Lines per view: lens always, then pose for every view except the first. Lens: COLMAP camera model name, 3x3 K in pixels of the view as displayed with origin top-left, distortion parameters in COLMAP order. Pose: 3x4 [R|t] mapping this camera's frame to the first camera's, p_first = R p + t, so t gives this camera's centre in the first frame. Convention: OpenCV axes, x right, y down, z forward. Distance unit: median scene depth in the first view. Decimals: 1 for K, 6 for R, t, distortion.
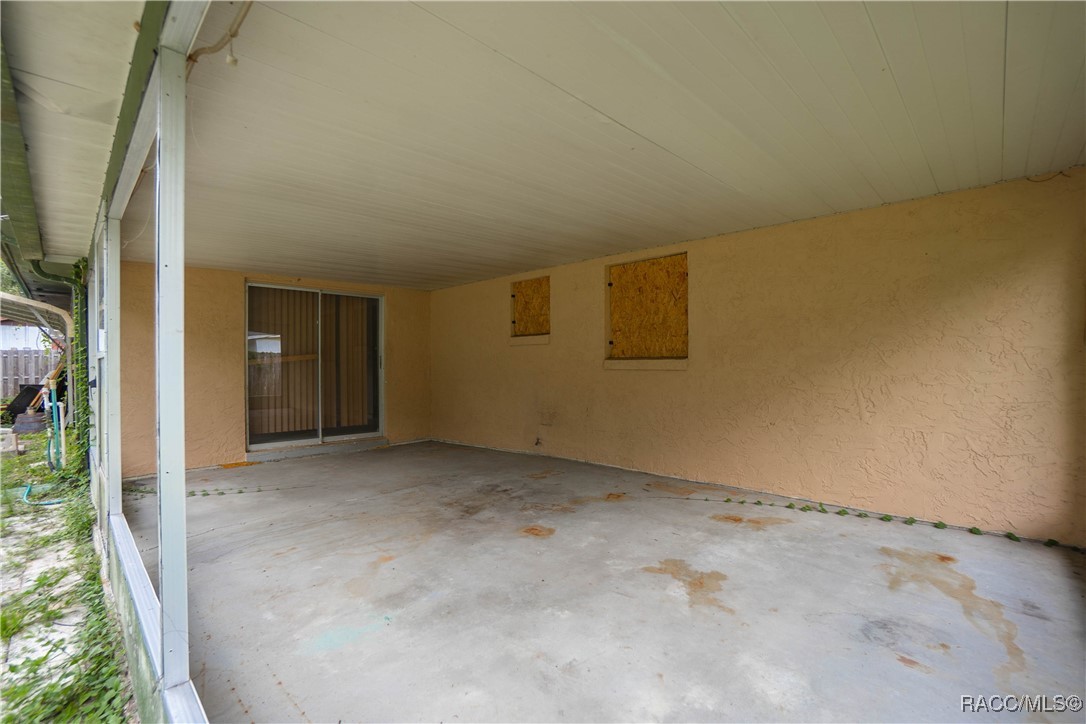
lens RADIAL K [[483.2, 0, 543.0], [0, 483.2, 362.0], [0, 0, 1]] dist [-0.049205, 0.022689]
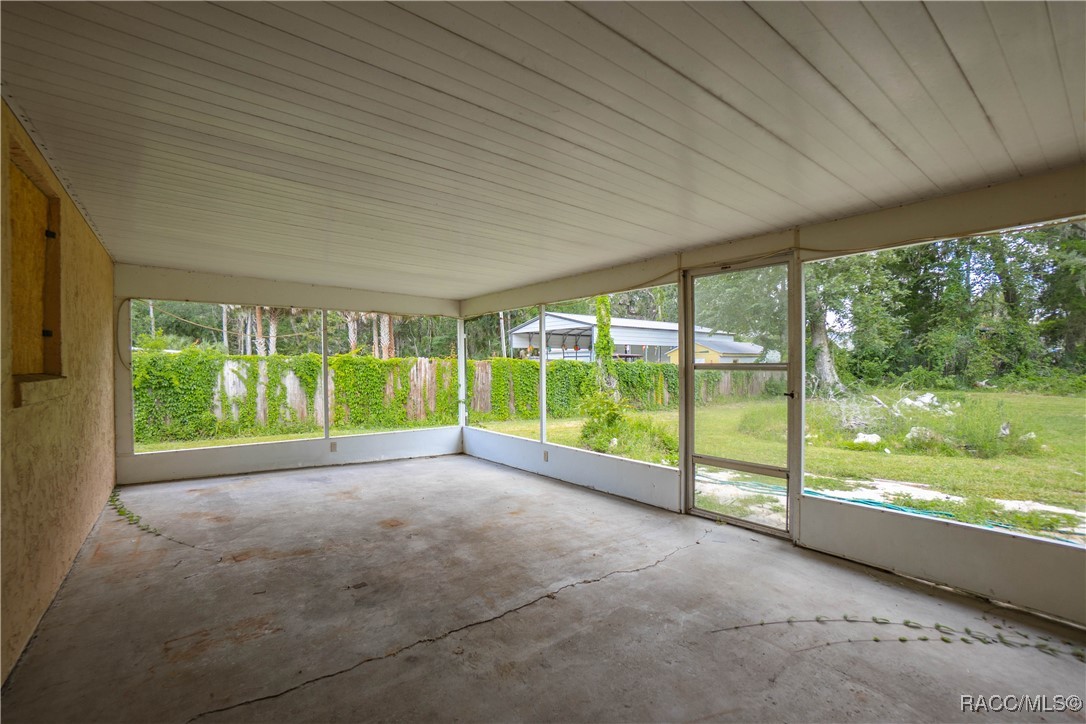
lens RADIAL K [[483.2, 0, 543.0], [0, 483.2, 362.0], [0, 0, 1]] dist [-0.049205, 0.022689]
pose [[-0.990608, 0.008827, 0.136444, -0.475005], [0.007196, 0.999897, -0.012440, -0.014877], [-0.136540, -0.011341, -0.990570, 1.879057]]
